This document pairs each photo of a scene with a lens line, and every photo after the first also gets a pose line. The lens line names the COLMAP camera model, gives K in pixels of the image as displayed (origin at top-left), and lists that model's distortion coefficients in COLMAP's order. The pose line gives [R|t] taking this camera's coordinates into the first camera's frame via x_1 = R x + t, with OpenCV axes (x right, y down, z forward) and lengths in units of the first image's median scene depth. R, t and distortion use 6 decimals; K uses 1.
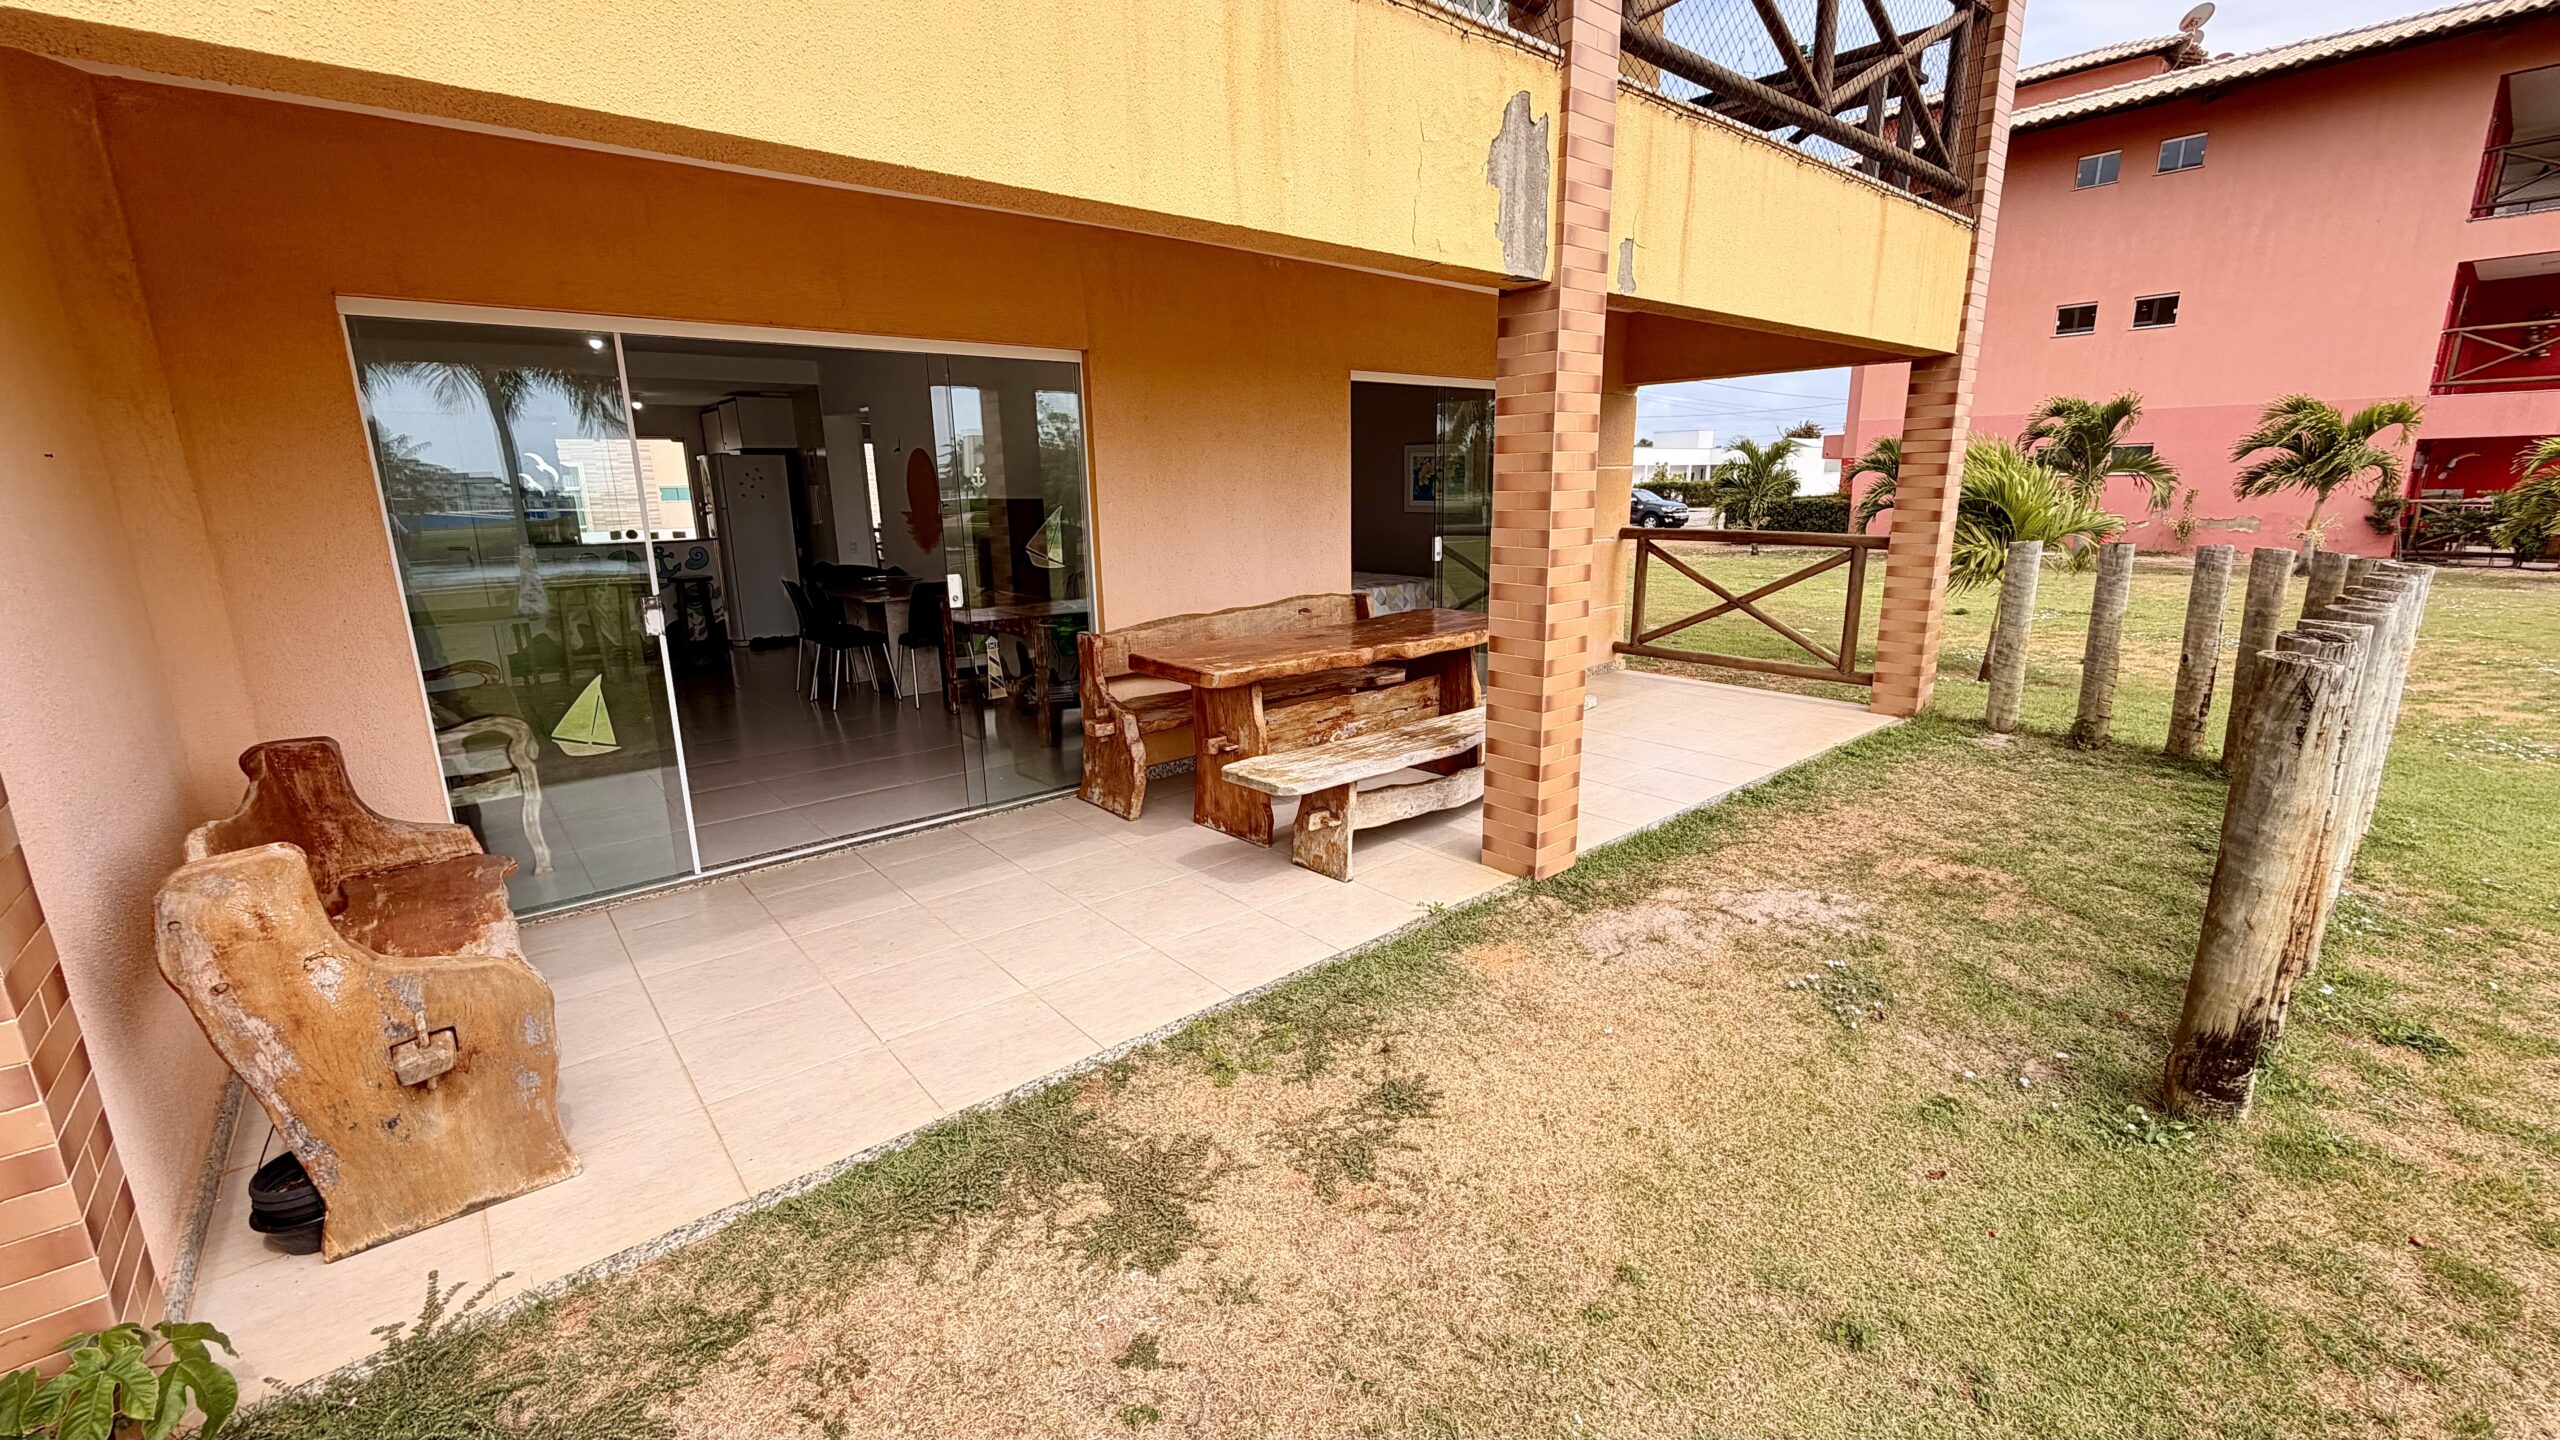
lens RADIAL K [[1022.4, 0, 1276.0], [0, 1022.4, 718.4], [0, 0, 1]] dist [0.001876, -0.000473]
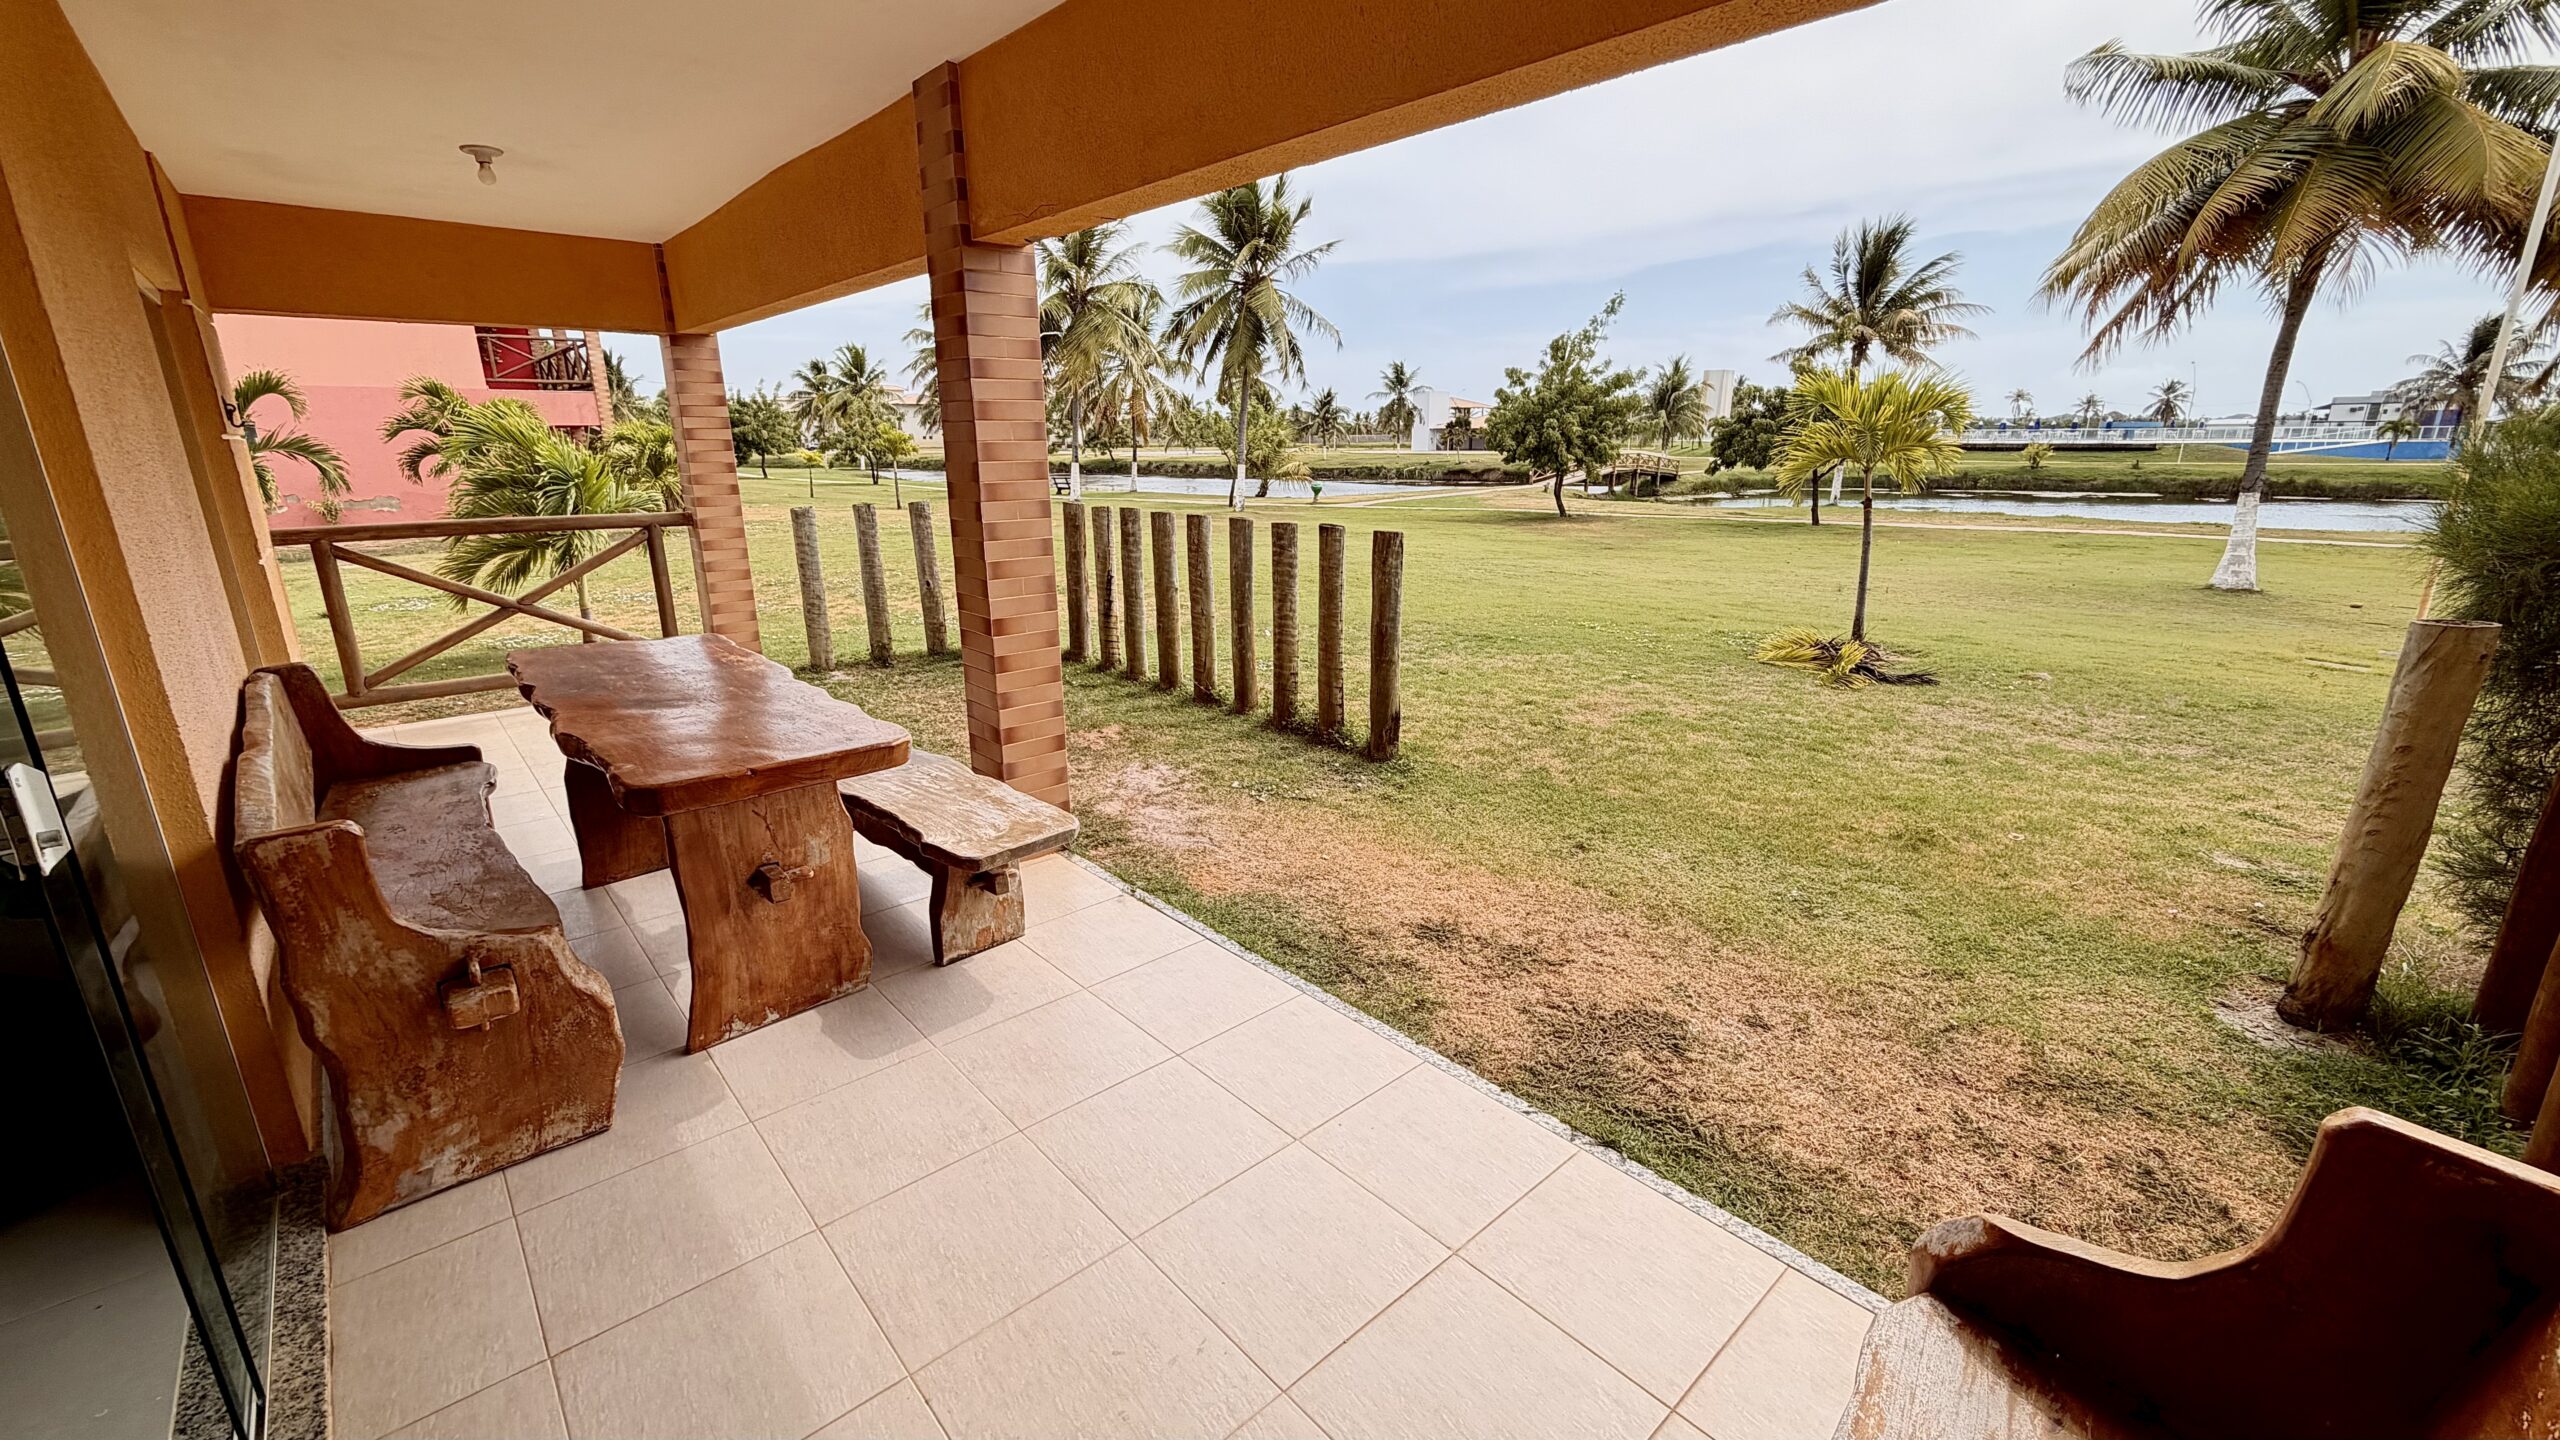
lens RADIAL K [[1022.4, 0, 1276.0], [0, 1022.4, 718.4], [0, 0, 1]] dist [0.001876, -0.000473]
pose [[-0.032716, -0.247782, 0.968263, -0.538222], [0.233178, 0.940155, 0.248468, -0.126085], [-0.971884, 0.233906, 0.027019, 0.566369]]
